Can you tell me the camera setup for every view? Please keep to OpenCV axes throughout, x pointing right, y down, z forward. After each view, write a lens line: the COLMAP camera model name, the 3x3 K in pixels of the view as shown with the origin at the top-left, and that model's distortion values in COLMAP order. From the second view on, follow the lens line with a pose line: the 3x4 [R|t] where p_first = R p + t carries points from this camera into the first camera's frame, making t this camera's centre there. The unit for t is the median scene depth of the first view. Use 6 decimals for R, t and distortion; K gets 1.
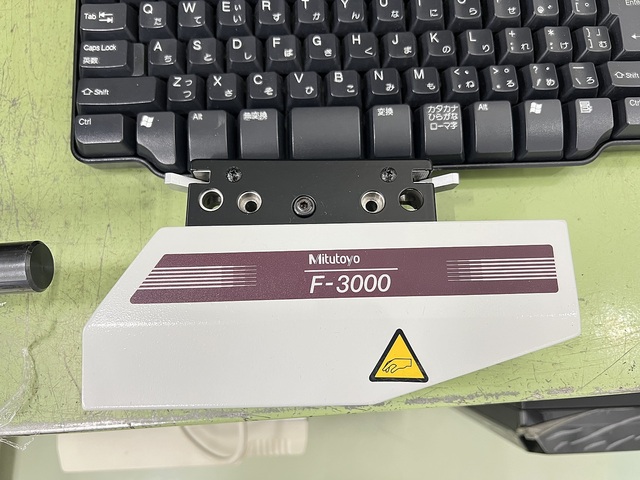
lens RADIAL K [[490.2, 0, 318.5], [0, 490.2, 240.4], [0, 0, 1]] dist [0.001660, -0.003425]
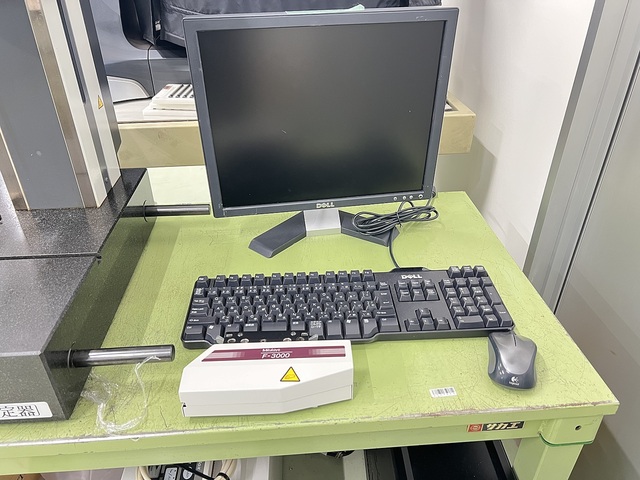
lens RADIAL K [[490.2, 0, 320.1], [0, 490.2, 239.6], [0, 0, 1]] dist [0.001660, -0.003425]
pose [[0.999931, -0.011764, 0.000640, 0.279188], [0.008496, 0.682371, -0.730957, 1.470181], [0.008162, 0.730912, 0.682423, -1.278186]]
